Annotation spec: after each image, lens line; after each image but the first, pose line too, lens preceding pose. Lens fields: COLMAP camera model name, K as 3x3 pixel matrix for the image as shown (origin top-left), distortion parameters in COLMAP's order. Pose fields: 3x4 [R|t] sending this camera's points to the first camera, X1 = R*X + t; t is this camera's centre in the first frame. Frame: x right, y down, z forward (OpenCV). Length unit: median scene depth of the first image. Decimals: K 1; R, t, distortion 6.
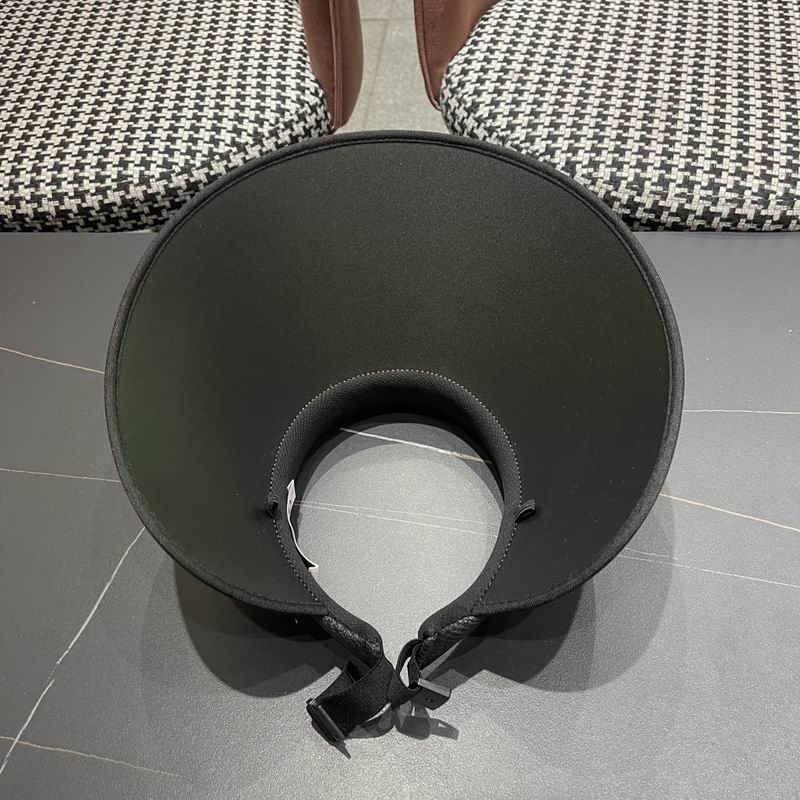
lens RADIAL K [[849.6, 0, 392.4], [0, 849.6, 394.7], [0, 0, 1]] dist [0.022972, 0.000000]
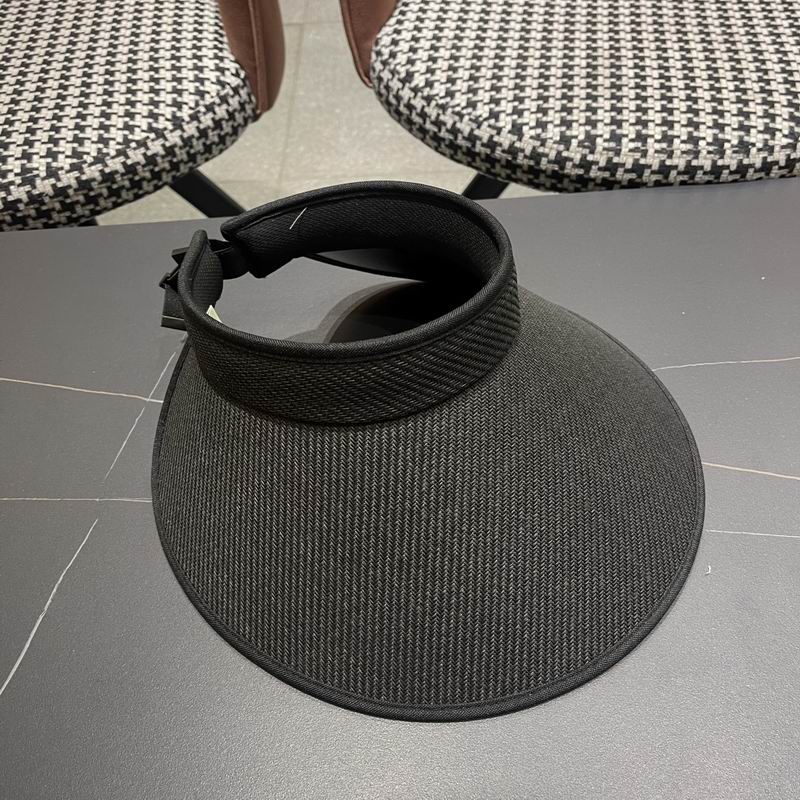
lens RADIAL K [[849.6, 0, 412.1], [0, 849.6, 400.7], [0, 0, 1]] dist [0.022972, 0.000000]
pose [[0.992340, -0.082601, 0.091857, -0.016631], [0.084335, 0.996322, -0.015148, 0.033766], [-0.090268, 0.022779, 0.995657, 0.071976]]
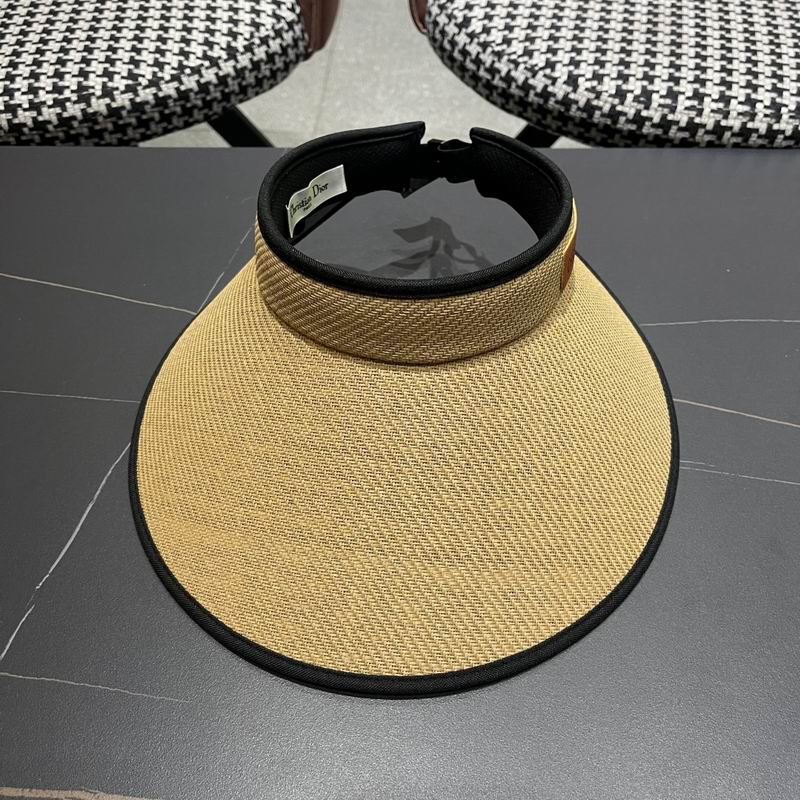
lens RADIAL K [[849.6, 0, 397.3], [0, 849.6, 415.9], [0, 0, 1]] dist [0.022972, 0.000000]
pose [[0.997465, -0.008661, 0.070628, -0.049956], [0.006897, 0.999659, 0.025187, 0.071985], [-0.070822, -0.024636, 0.997185, 0.060202]]
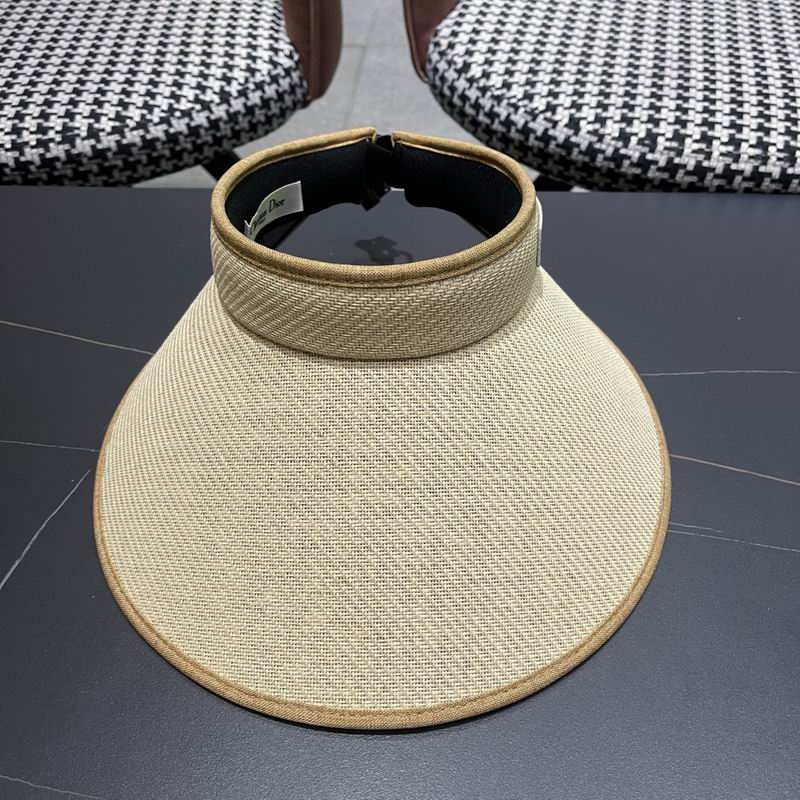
lens RADIAL K [[849.6, 0, 400.2], [0, 849.6, 410.7], [0, 0, 1]] dist [0.022972, 0.000000]
pose [[0.998973, 0.012732, 0.043483, -0.008491], [-0.010224, 0.998298, -0.057421, 0.081494], [-0.044140, 0.056918, 0.997403, 0.120060]]
